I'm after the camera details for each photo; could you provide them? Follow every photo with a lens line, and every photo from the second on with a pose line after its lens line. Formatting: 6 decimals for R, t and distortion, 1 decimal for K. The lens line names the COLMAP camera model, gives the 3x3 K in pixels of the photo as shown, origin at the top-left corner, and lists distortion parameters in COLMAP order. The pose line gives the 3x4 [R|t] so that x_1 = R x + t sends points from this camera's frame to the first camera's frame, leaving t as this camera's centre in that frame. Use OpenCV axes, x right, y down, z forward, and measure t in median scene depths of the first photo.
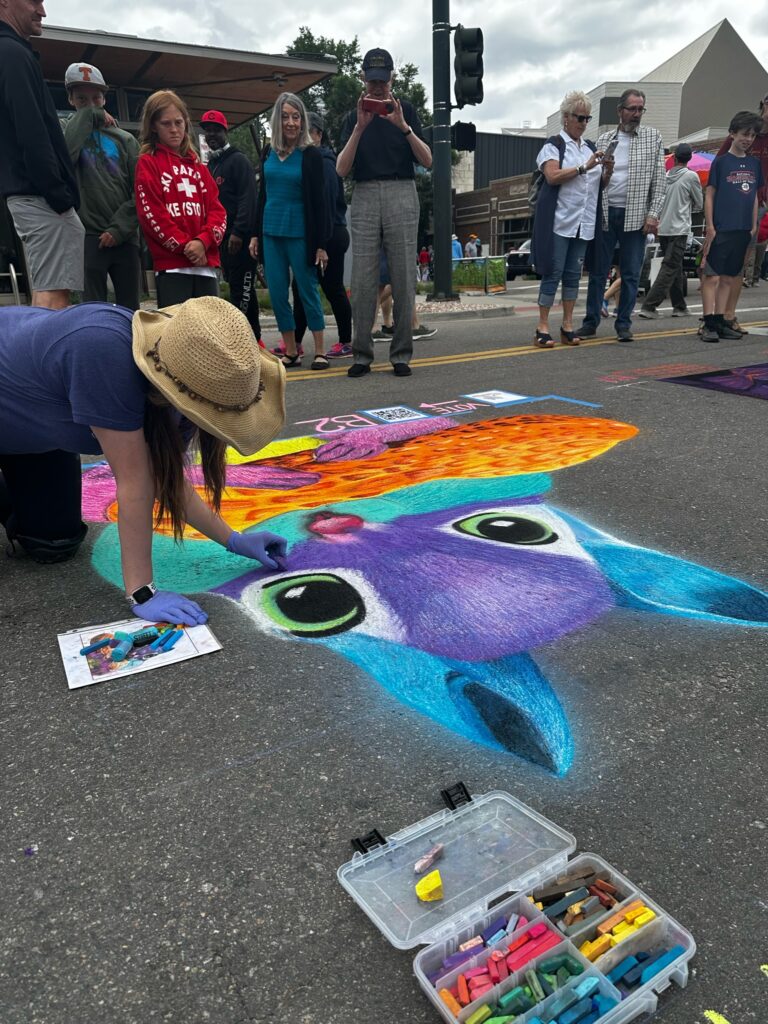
lens RADIAL K [[723.3, 0, 377.2], [0, 723.3, 503.1], [0, 0, 1]] dist [0.046493, -0.064279]
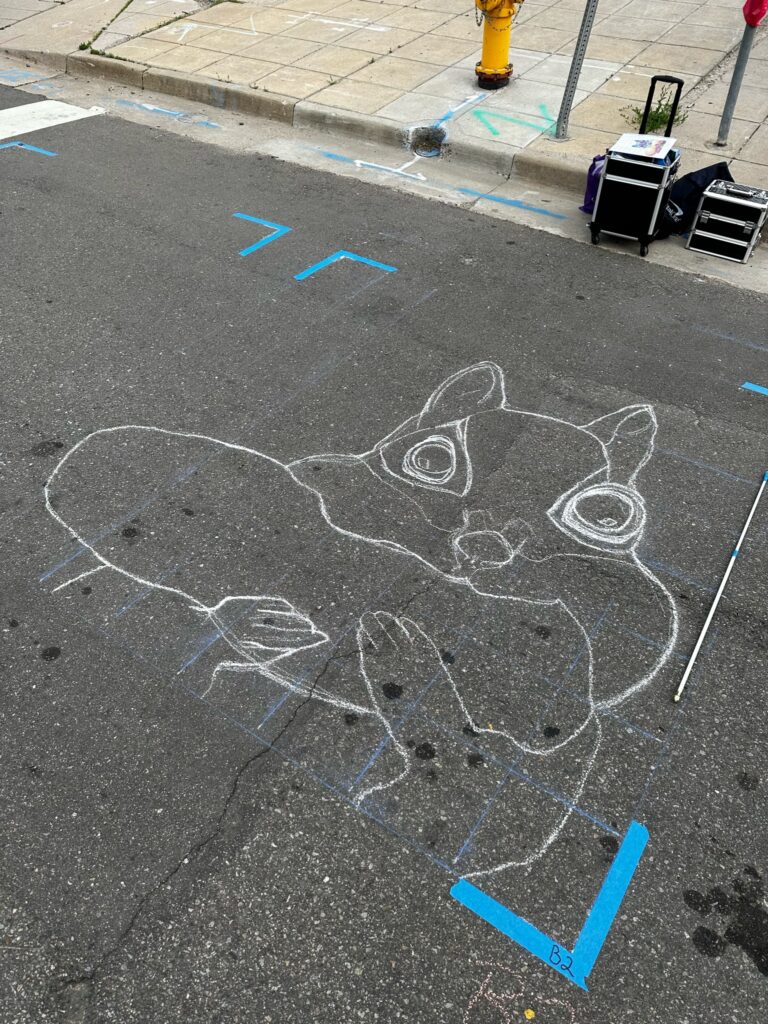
lens RADIAL K [[723.3, 0, 383.9], [0, 723.3, 511.7], [0, 0, 1]] dist [0.046493, -0.064279]
pose [[-0.445278, -0.613771, 0.651930, -0.727622], [0.290979, 0.589385, 0.753629, -0.956780], [-0.846793, 0.525273, -0.083846, 1.243546]]
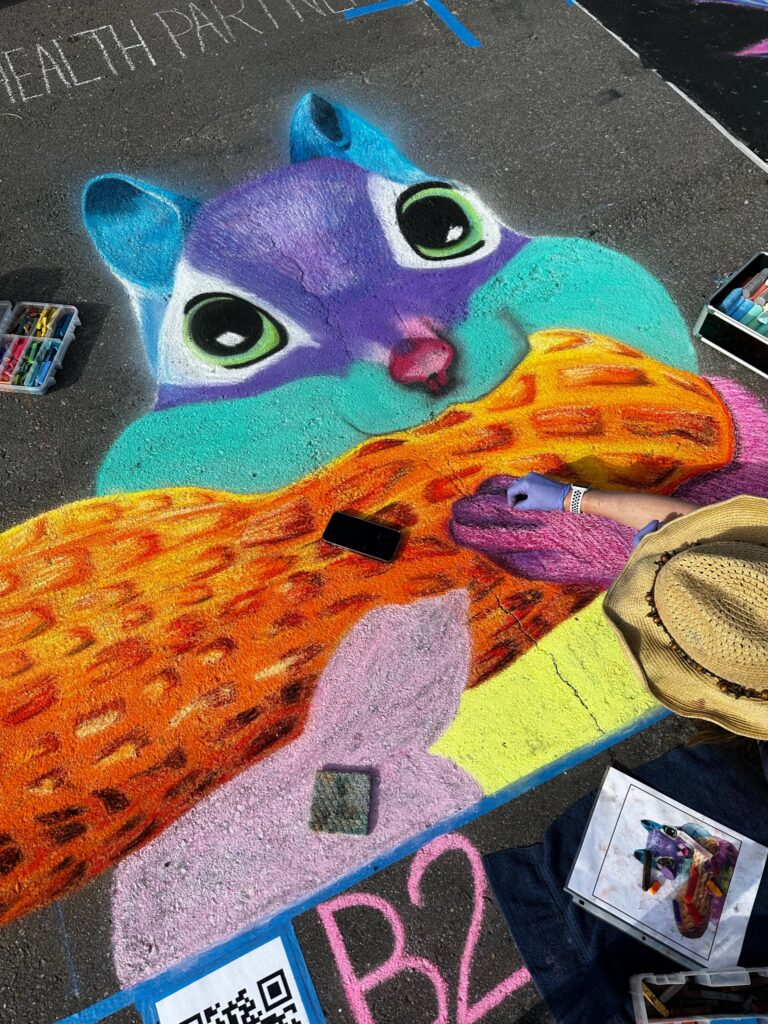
lens RADIAL K [[723.3, 0, 386.5], [0, 723.3, 520.0], [0, 0, 1]] dist [0.046493, -0.064279]
pose [[-0.996984, -0.034763, 0.069391, -0.084354], [0.062355, 0.173556, 0.982848, -0.796478], [-0.046210, 0.984210, -0.170865, 1.379514]]
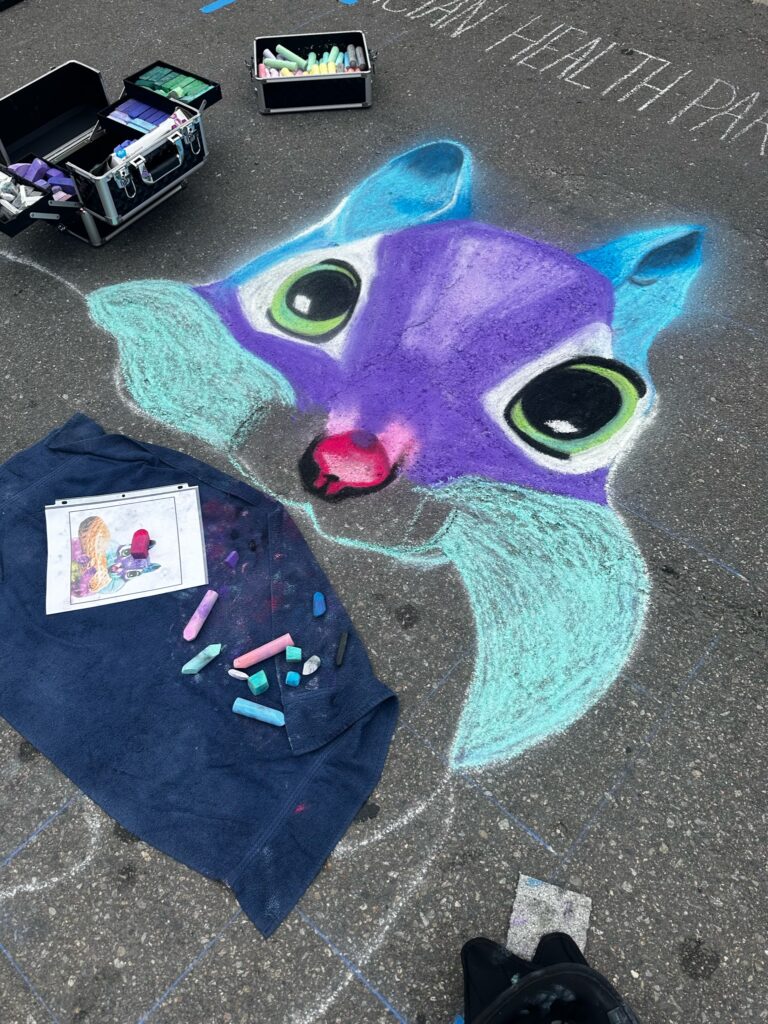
lens RADIAL K [[723.3, 0, 379.7], [0, 723.3, 515.5], [0, 0, 1]] dist [0.046493, -0.064279]
pose [[-0.332529, -0.774015, 0.538819, -0.504693], [0.332616, 0.438366, 0.834986, -0.542943], [-0.882492, 0.456877, 0.111680, 0.957346]]
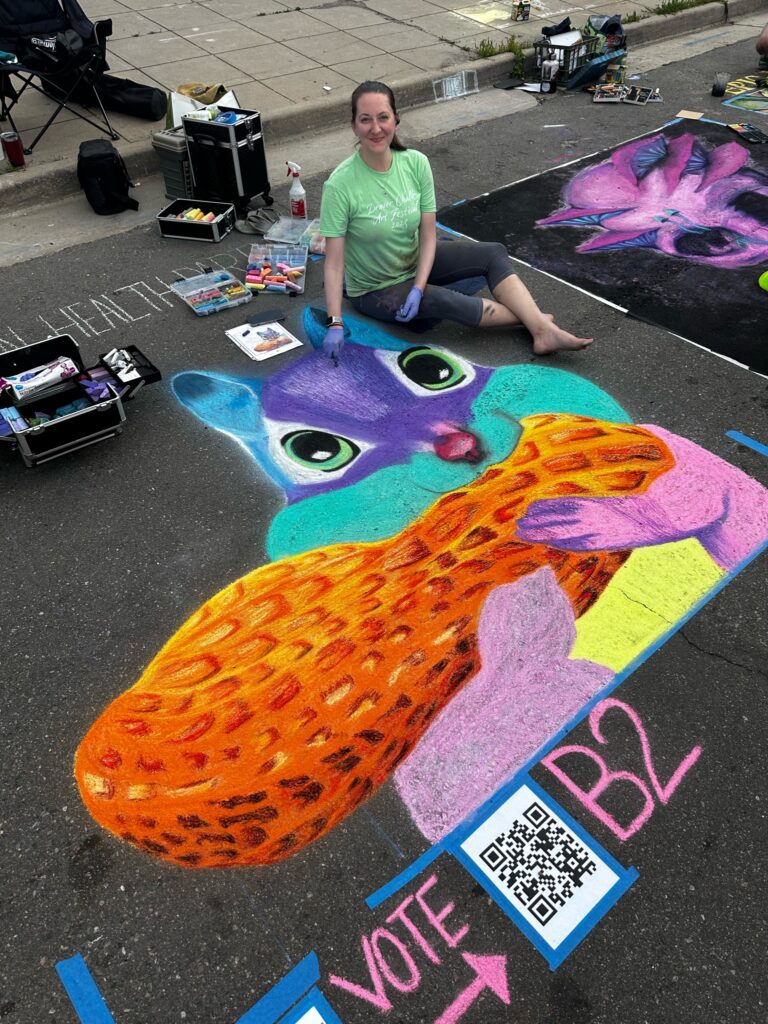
lens RADIAL K [[723.3, 0, 384.3], [0, 723.3, 512.1], [0, 0, 1]] dist [0.046493, -0.064279]
pose [[-0.980534, 0.157215, -0.117633, 0.231207], [-0.036234, 0.443928, 0.895329, -1.044531], [0.192980, 0.882163, -0.429590, 1.659954]]
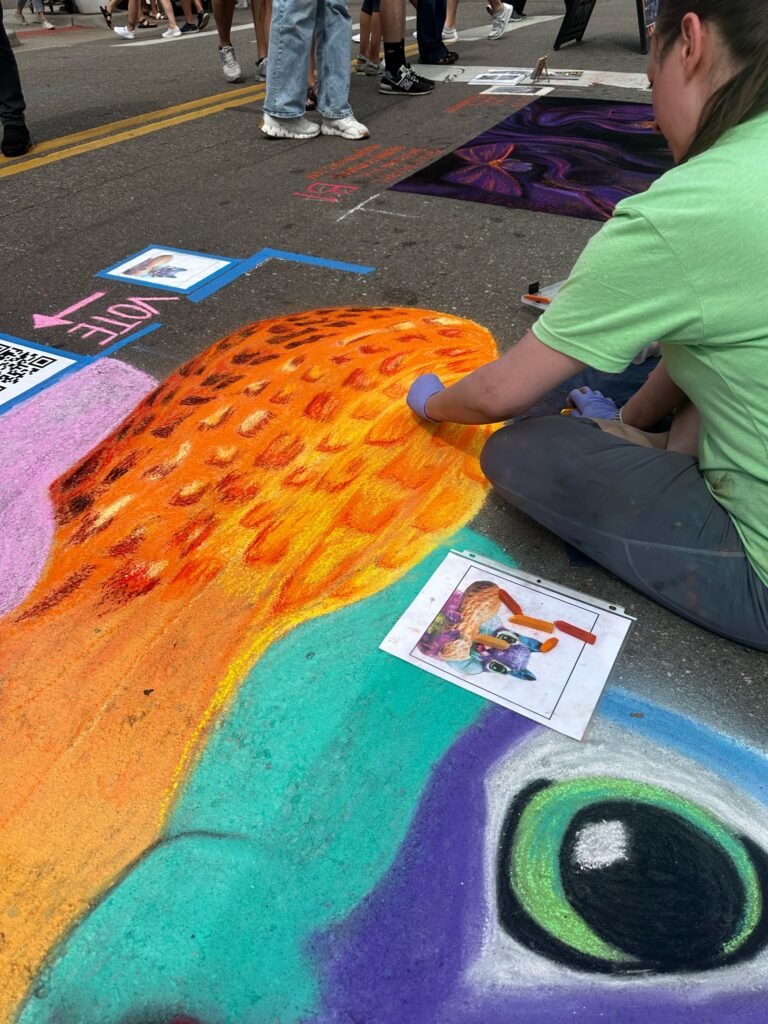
lens RADIAL K [[723.3, 0, 389.6], [0, 723.3, 519.6], [0, 0, 1]] dist [0.046493, -0.064279]
pose [[0.815131, -0.333558, 0.473603, -0.034228], [0.157900, 0.914559, 0.372356, -0.278887], [-0.557341, -0.228737, 0.798155, 0.819298]]
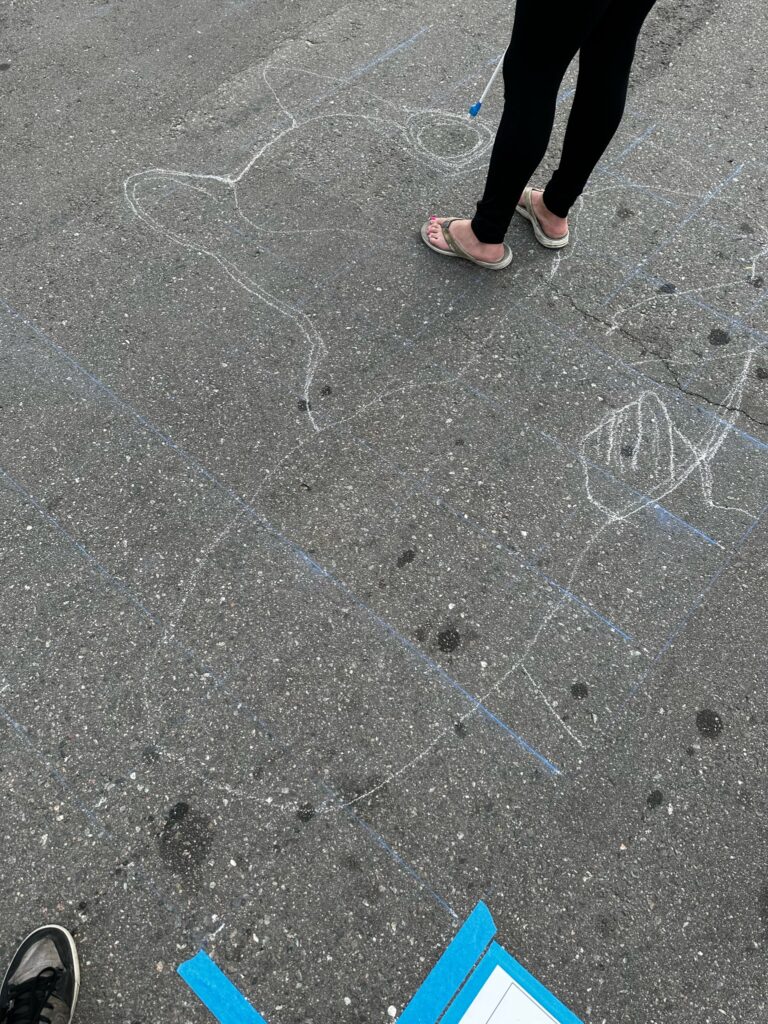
lens RADIAL K [[723.3, 0, 384.7], [0, 723.3, 517.0], [0, 0, 1]] dist [0.046493, -0.064279]
pose [[-0.943691, 0.301397, -0.136411, 0.342600], [-0.079223, 0.194454, 0.977707, -0.857680], [0.321203, 0.933460, -0.159627, 1.496847]]
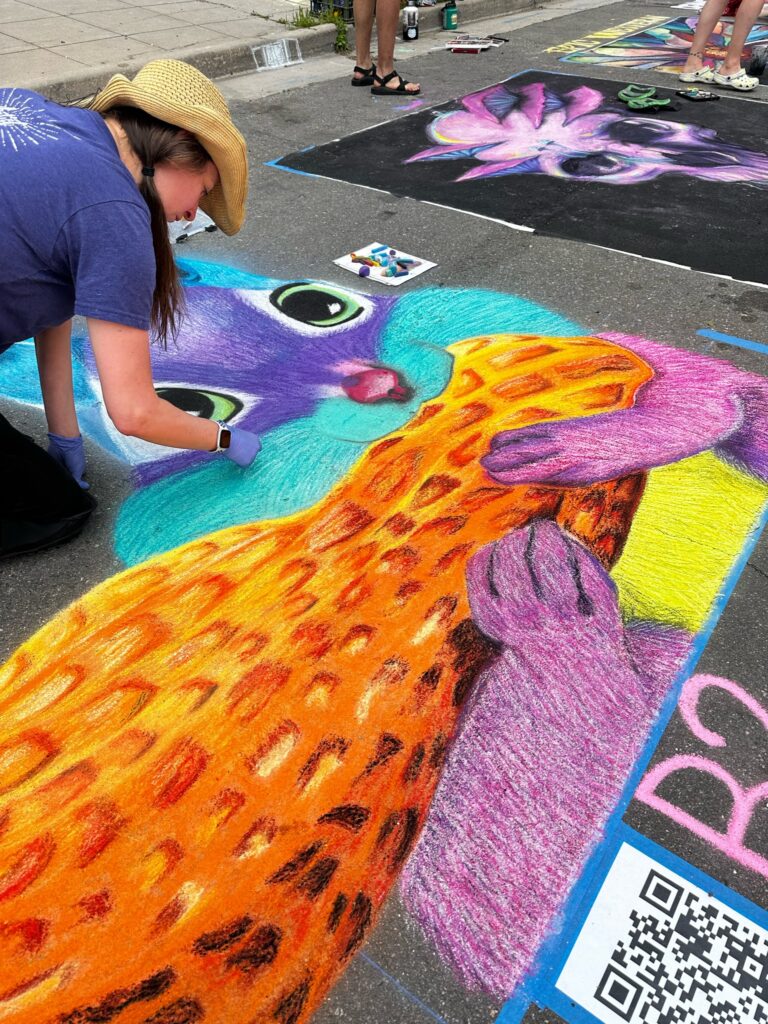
lens RADIAL K [[723.3, 0, 385.6], [0, 723.3, 513.9], [0, 0, 1]] dist [0.046493, -0.064279]
pose [[-0.908775, 0.287244, -0.302687, 0.254125], [-0.124505, 0.505681, 0.853689, -0.679618], [0.398280, 0.813497, -0.423787, 1.573588]]
